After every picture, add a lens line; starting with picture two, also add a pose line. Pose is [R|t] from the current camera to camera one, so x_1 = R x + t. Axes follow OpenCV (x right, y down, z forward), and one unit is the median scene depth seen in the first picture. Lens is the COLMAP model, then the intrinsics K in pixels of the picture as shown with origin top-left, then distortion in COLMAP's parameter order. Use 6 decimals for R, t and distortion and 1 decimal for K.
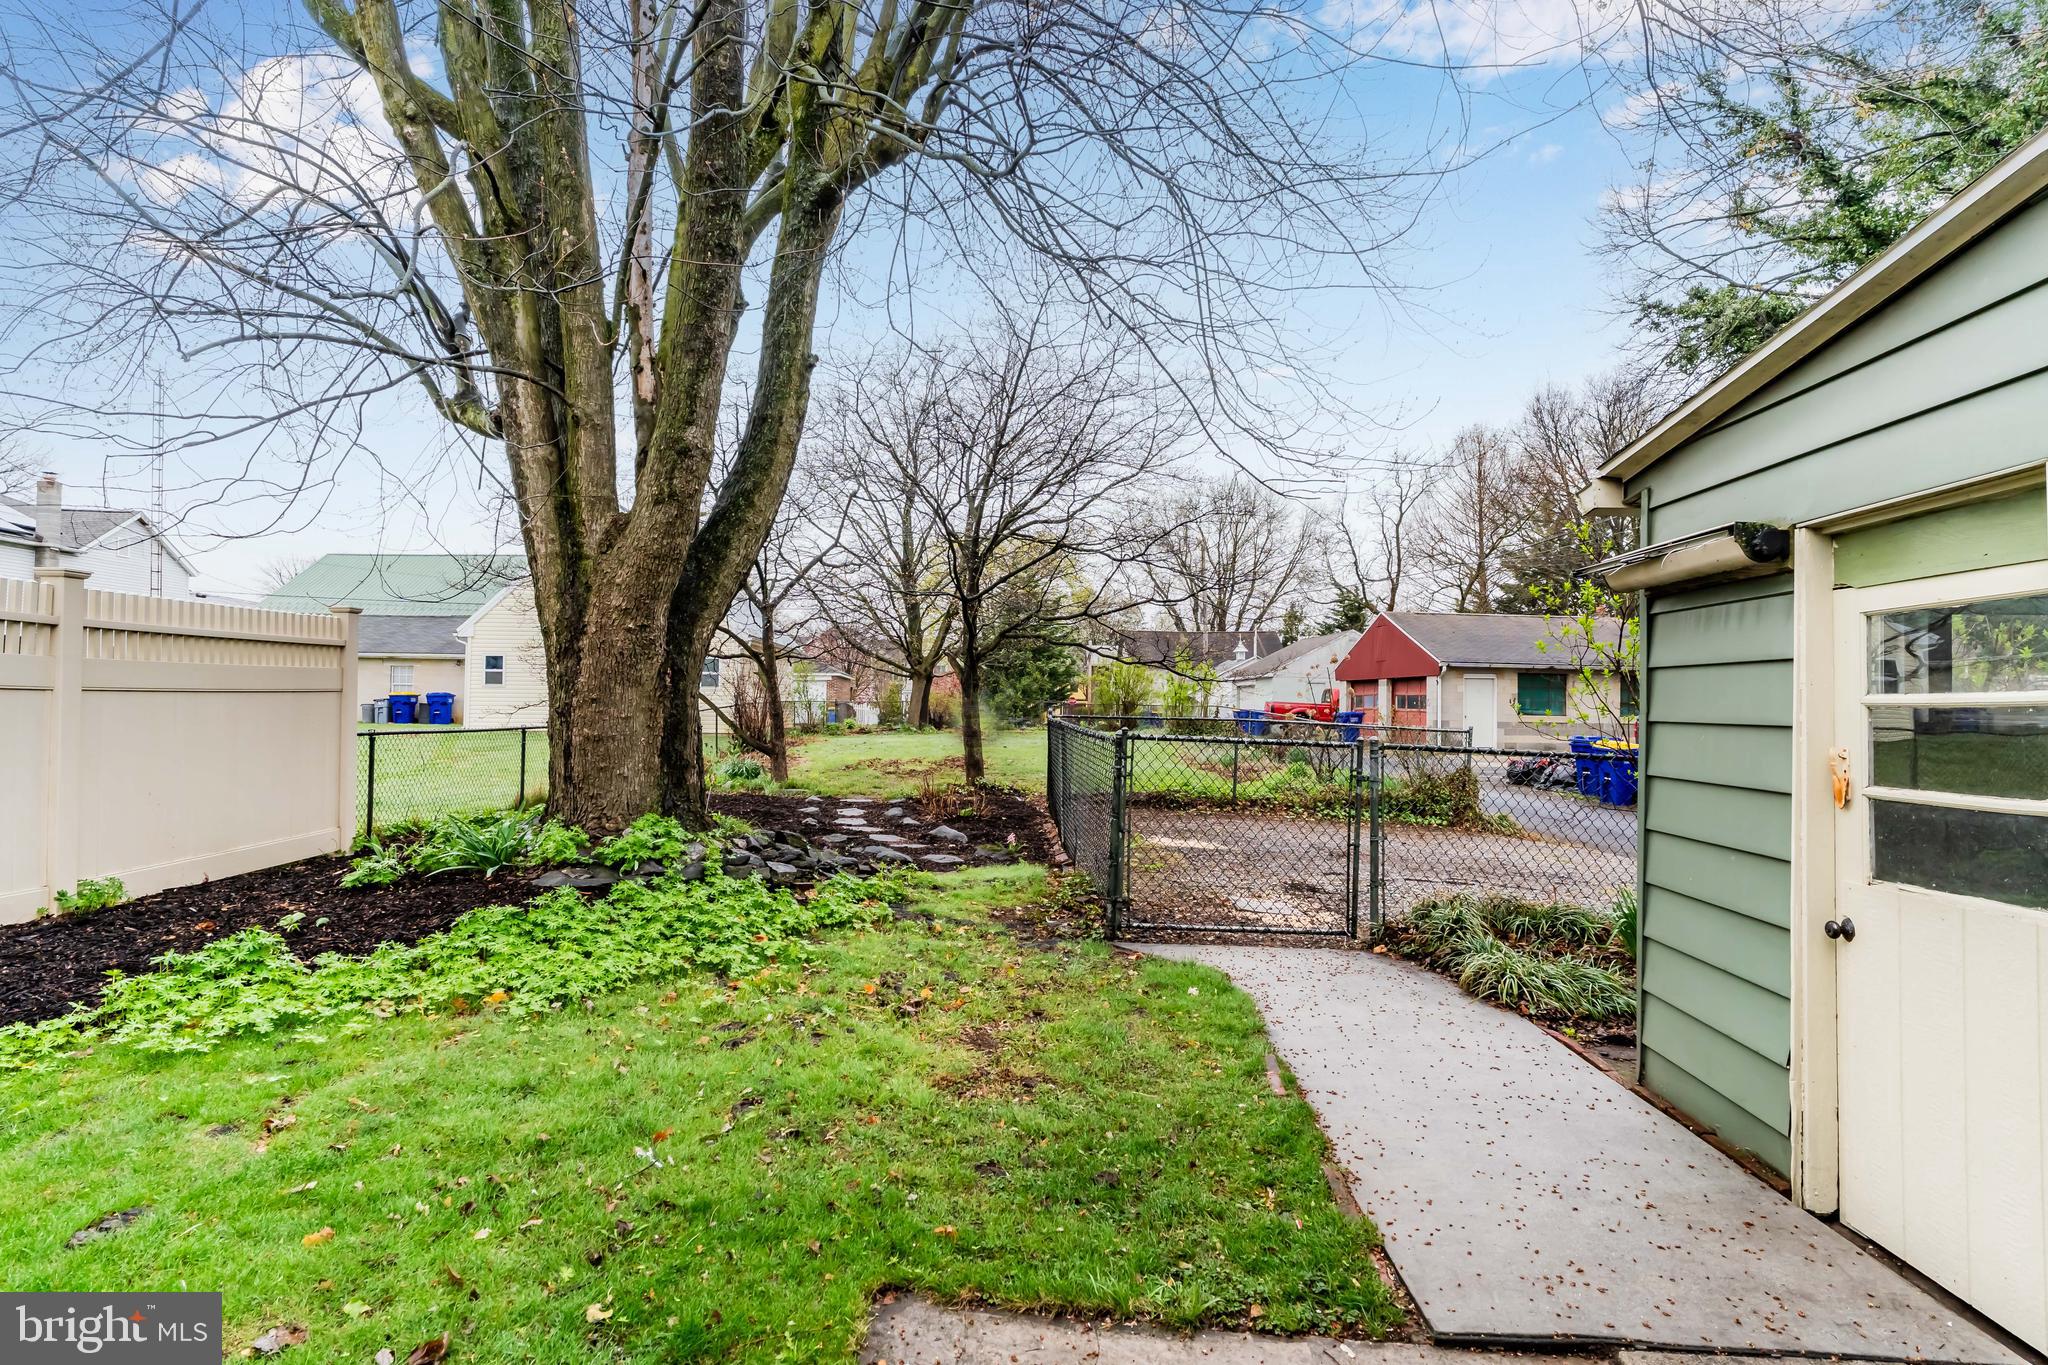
lens RADIAL K [[1032.1, 0, 1024.0], [0, 1032.1, 682.5], [0, 0, 1]] dist [0.002841, 0.001166]
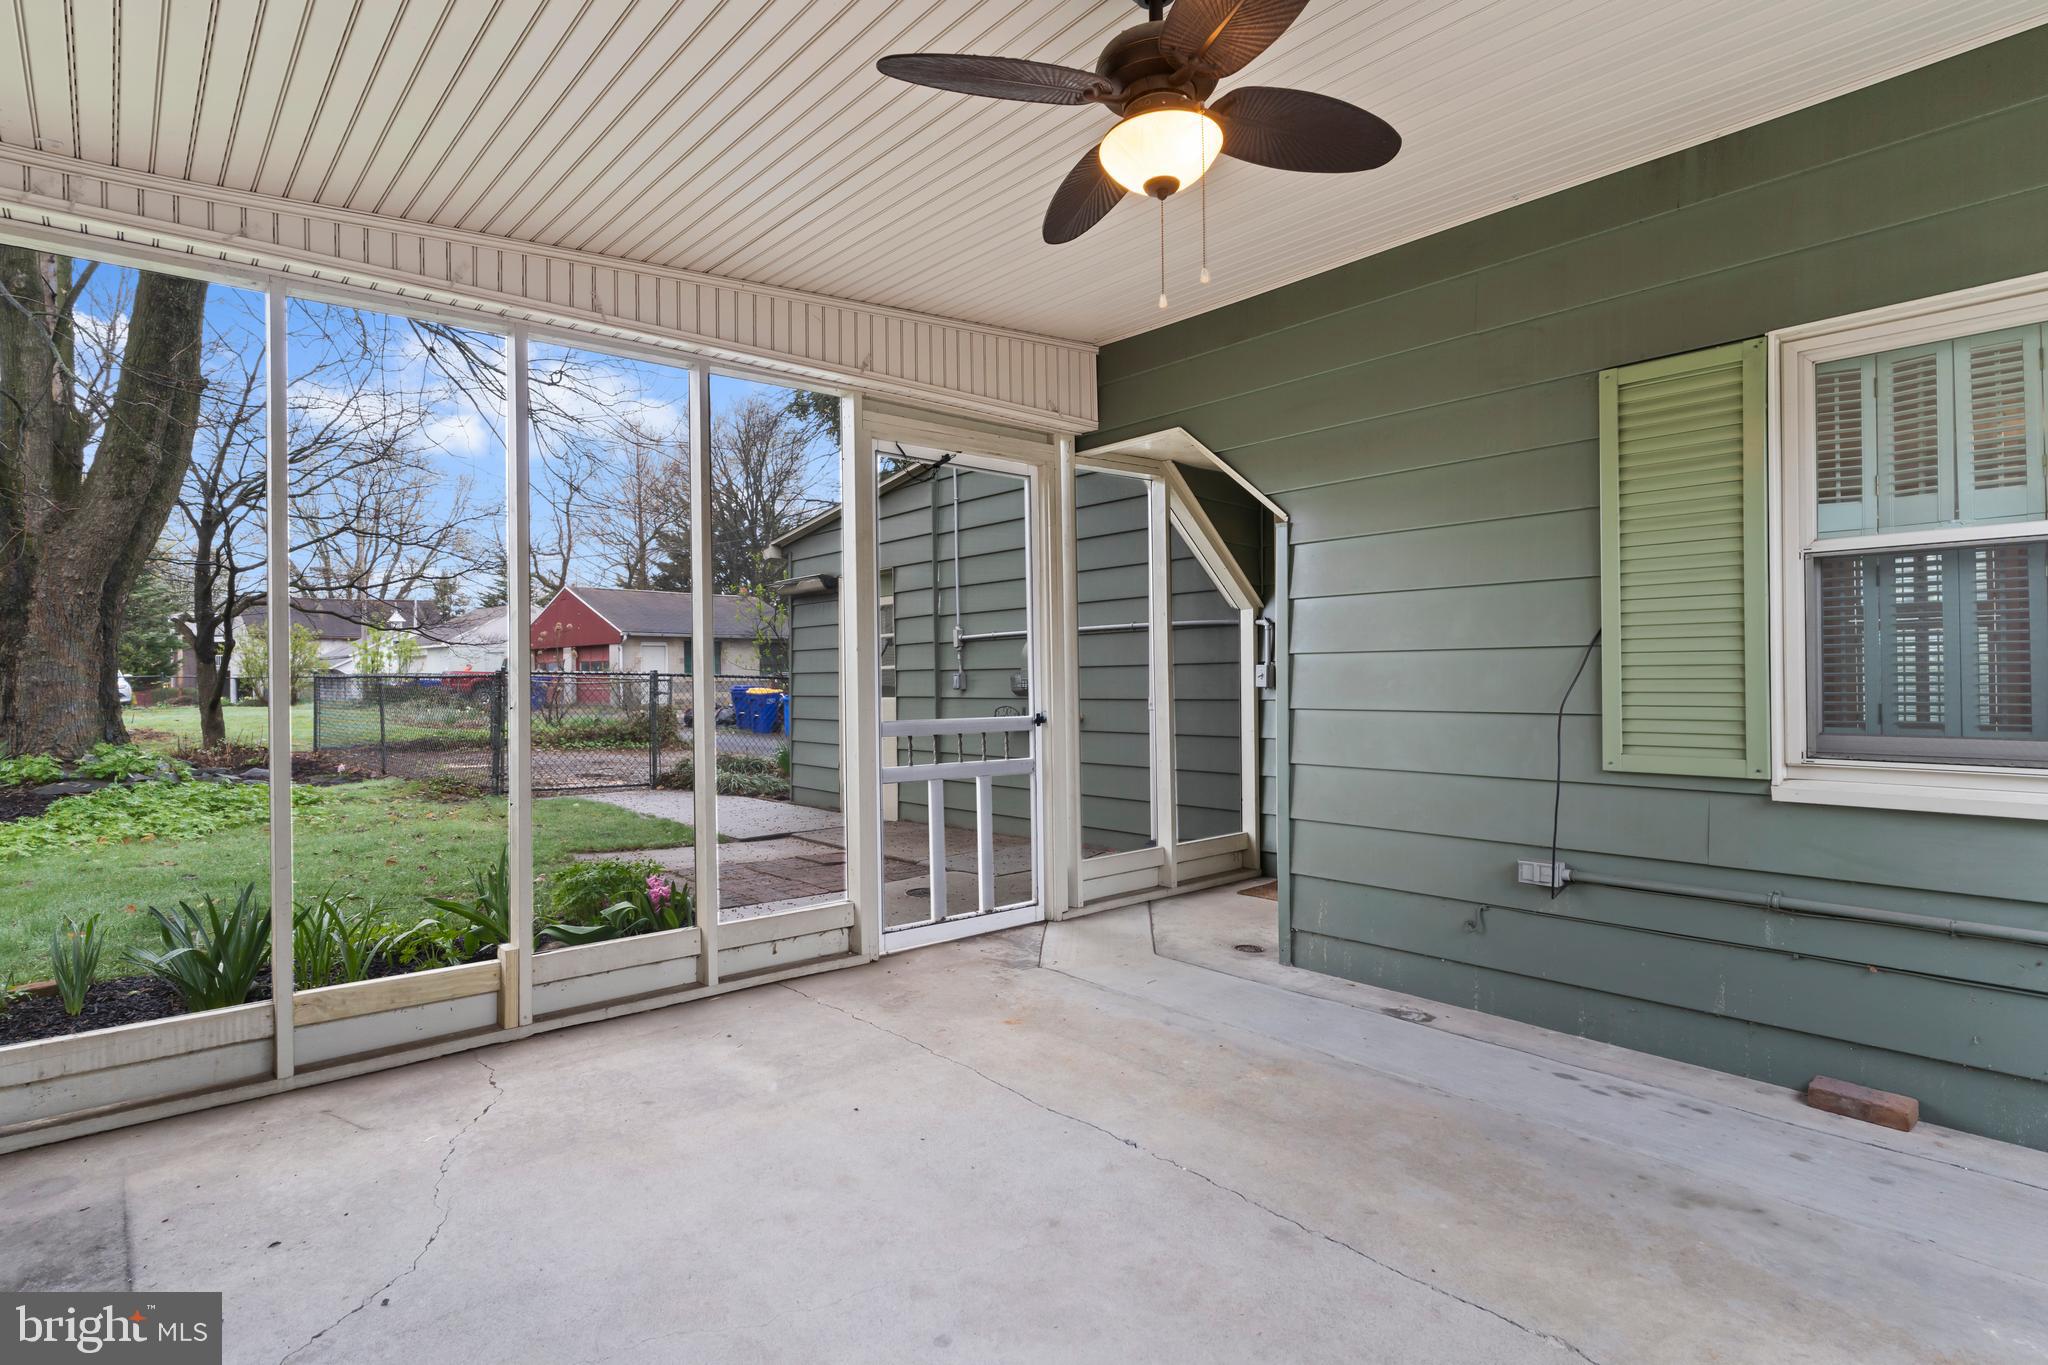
lens RADIAL K [[1058.5, 0, 1025.9], [0, 1058.5, 664.9], [0, 0, 1]] dist [-0.010255, -0.000374]
pose [[0.712134, -0.017242, 0.701832, -0.216158], [0.011023, 0.999850, 0.013378, 0.013139], [-0.701957, -0.001791, 0.712217, -0.331825]]
